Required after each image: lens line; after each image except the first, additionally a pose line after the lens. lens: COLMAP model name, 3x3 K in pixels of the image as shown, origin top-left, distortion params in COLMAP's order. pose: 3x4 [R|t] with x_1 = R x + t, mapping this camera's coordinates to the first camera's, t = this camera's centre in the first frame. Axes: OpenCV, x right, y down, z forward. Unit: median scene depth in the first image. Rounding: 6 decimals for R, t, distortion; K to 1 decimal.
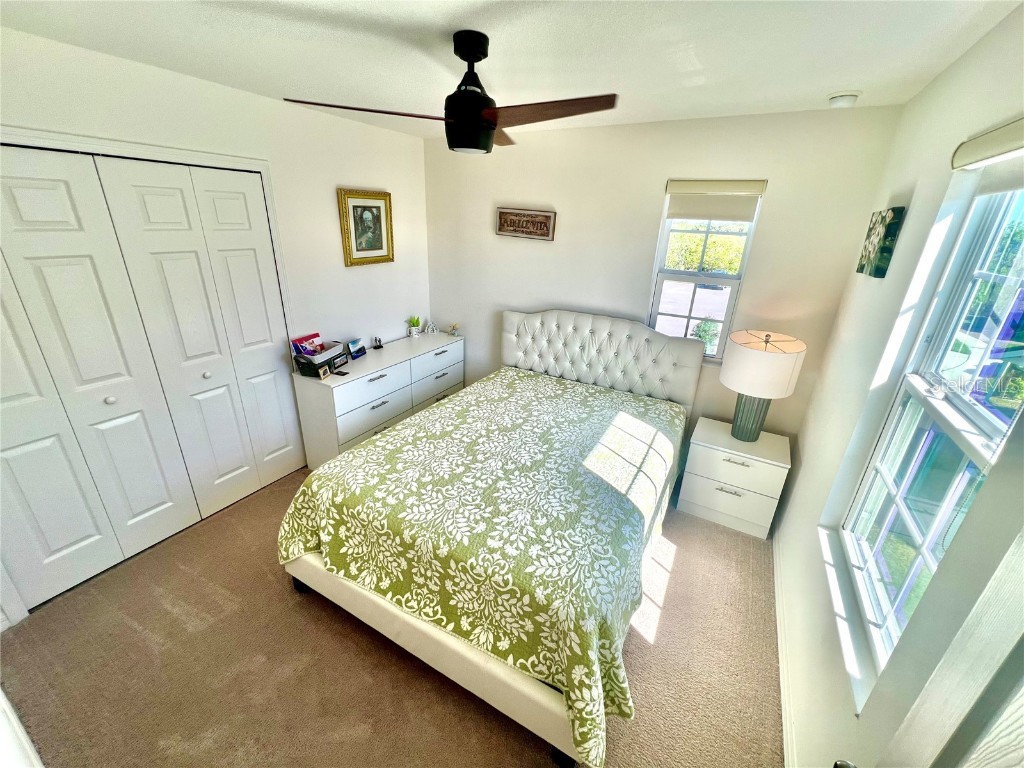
lens RADIAL K [[412.4, 0, 508.2], [0, 412.4, 380.7], [0, 0, 1]] dist [-0.003096, 0.001045]
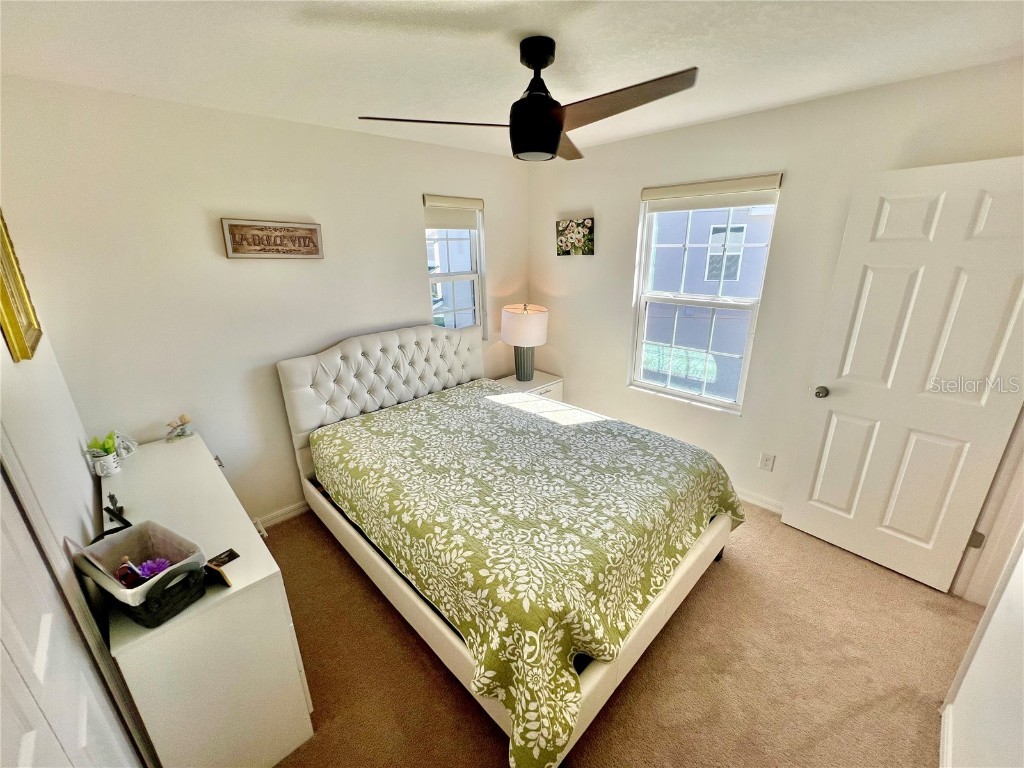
lens RADIAL K [[412.4, 0, 508.4], [0, 412.4, 383.6], [0, 0, 1]] dist [-0.003096, 0.001045]
pose [[0.281728, -0.348509, 0.893964, -0.733116], [0.376723, 0.897062, 0.230995, -0.203111], [-0.882445, 0.271699, 0.384019, 0.519680]]
